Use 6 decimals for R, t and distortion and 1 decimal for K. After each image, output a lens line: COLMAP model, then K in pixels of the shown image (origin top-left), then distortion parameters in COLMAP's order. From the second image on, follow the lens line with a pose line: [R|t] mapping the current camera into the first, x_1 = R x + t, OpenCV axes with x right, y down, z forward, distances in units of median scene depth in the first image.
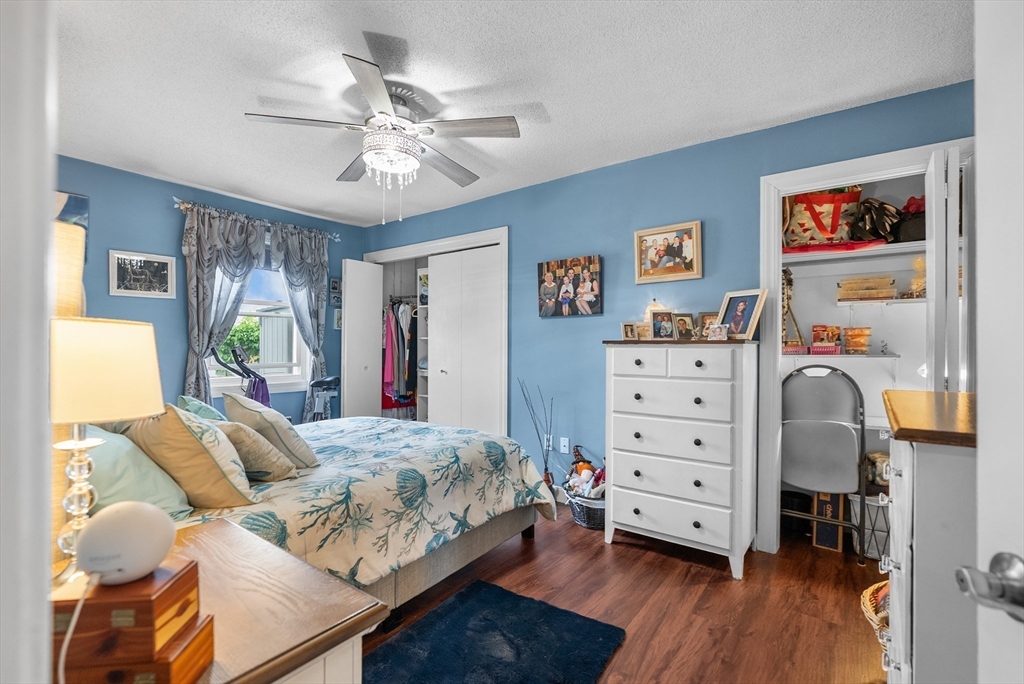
lens RADIAL K [[457.6, 0, 511.0], [0, 457.6, 336.0], [0, 0, 1]] dist [-0.004946, -0.000108]
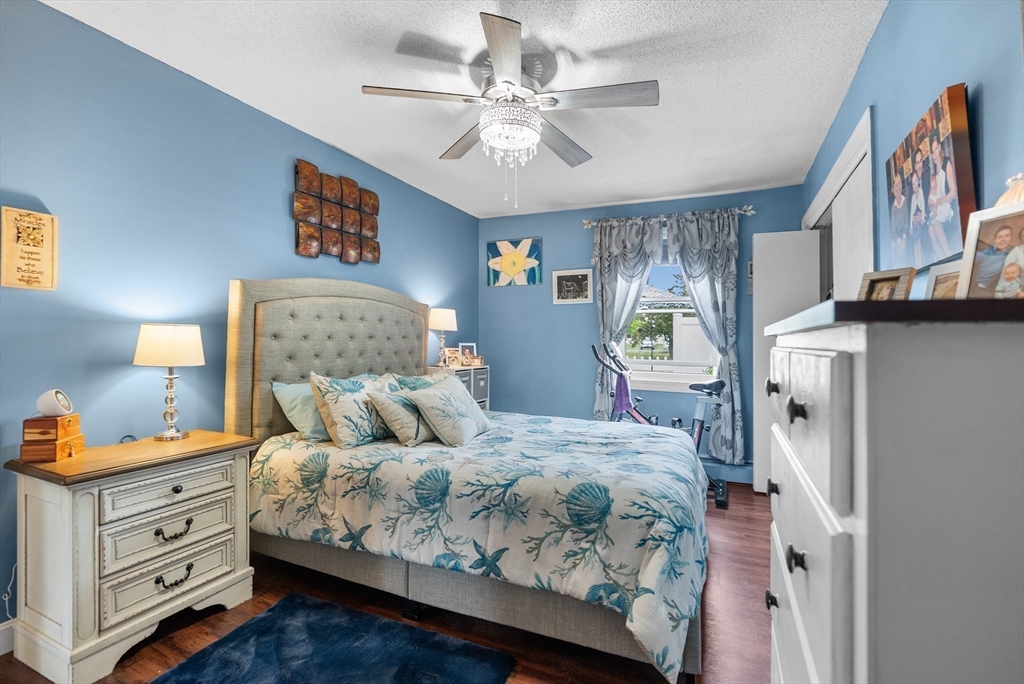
lens RADIAL K [[457.6, 0, 511.0], [0, 457.6, 336.0], [0, 0, 1]] dist [-0.004946, -0.000108]
pose [[0.214703, -0.007513, -0.976650, 0.512327], [0.006792, 0.999958, -0.006199, 0.016670], [0.976656, -0.005303, 0.214745, 0.660757]]
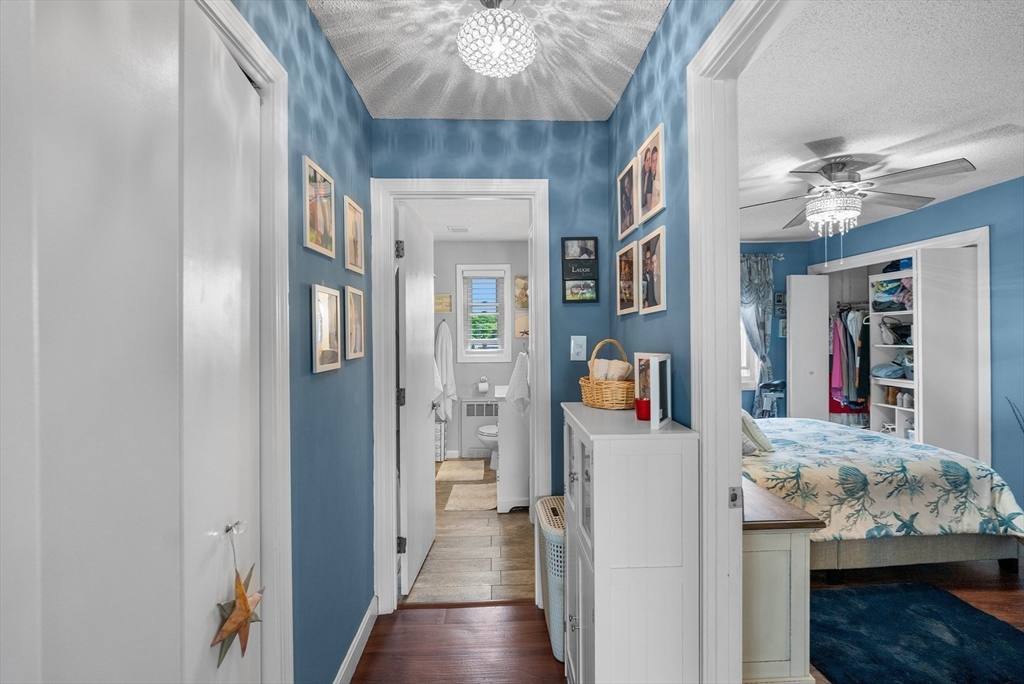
lens RADIAL K [[452.9, 0, 508.5], [0, 452.9, 331.1], [0, 0, 1]] dist [-0.042242, 0.014592]
pose [[0.619515, -0.007836, -0.784946, 0.107539], [0.014486, 0.999894, 0.001452, -0.070148], [0.784851, -0.012270, 0.619563, -0.345559]]
